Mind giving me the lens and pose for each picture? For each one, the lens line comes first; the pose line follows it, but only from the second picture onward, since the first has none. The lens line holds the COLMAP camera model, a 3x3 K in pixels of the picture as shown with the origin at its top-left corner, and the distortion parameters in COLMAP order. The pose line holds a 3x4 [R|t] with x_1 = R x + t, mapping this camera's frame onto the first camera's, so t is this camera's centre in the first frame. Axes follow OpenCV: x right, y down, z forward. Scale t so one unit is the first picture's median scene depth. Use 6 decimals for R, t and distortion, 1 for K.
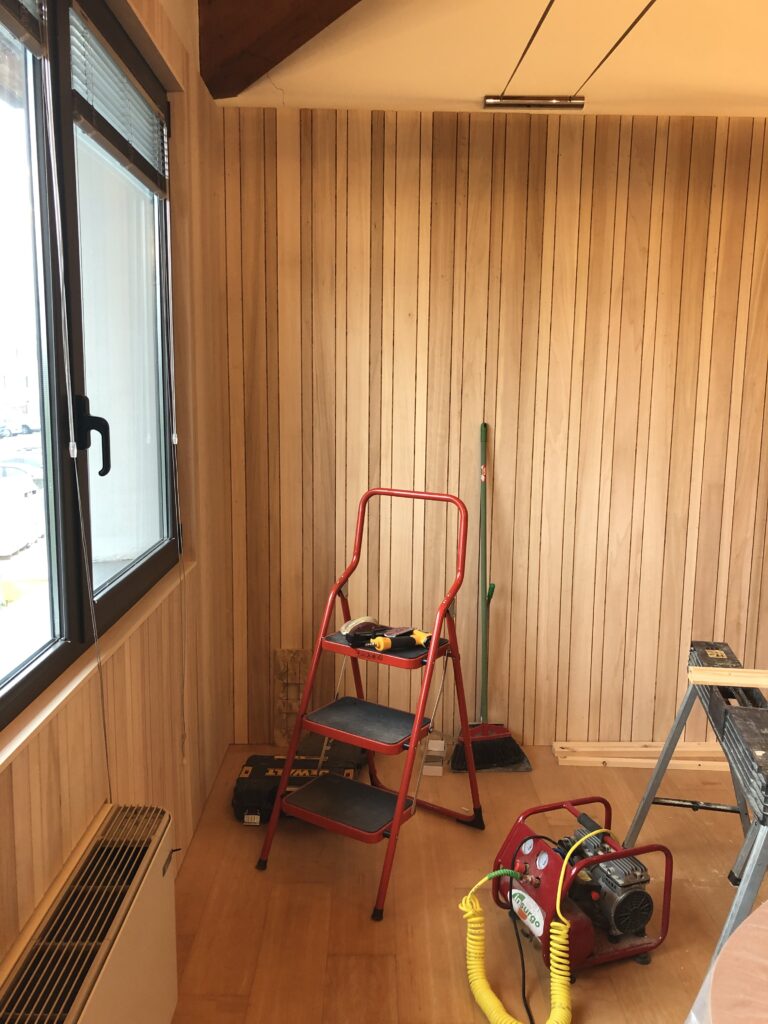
lens RADIAL K [[825.0, 0, 384.0], [0, 825.0, 512.0], [0, 0, 1]] dist [0.025615, 0.002120]
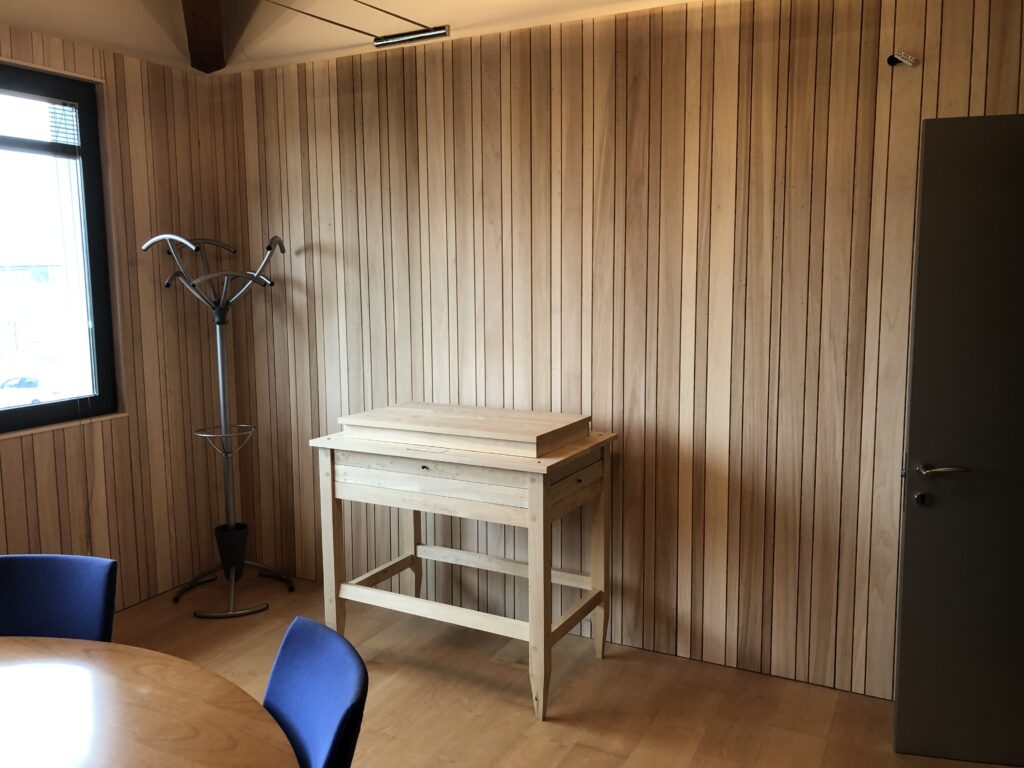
lens RADIAL K [[825.0, 0, 511.2], [0, 825.0, 378.9], [0, 0, 1]] dist [0.025615, 0.002120]
pose [[0.876271, 0.041235, -0.480051, 0.869630], [-0.053914, 0.998465, -0.012648, -0.011500], [0.478792, 0.036965, 0.877150, 0.071985]]
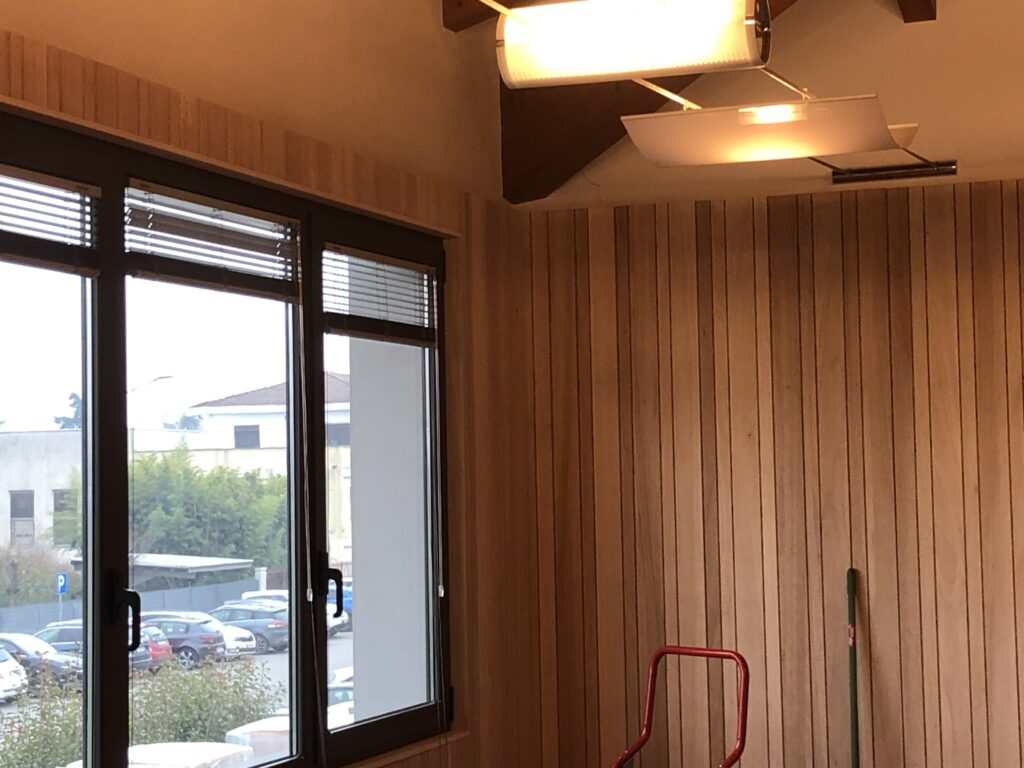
lens RADIAL K [[2178.0, 0, 512.0], [0, 2178.0, 384.0], [0, 0, 1]] dist [0.173441, -0.307575]
pose [[0.932427, -0.049538, -0.357946, 0.582358], [-0.022814, 0.980513, -0.195127, 0.131331], [0.360637, 0.190108, 0.913127, -1.031591]]
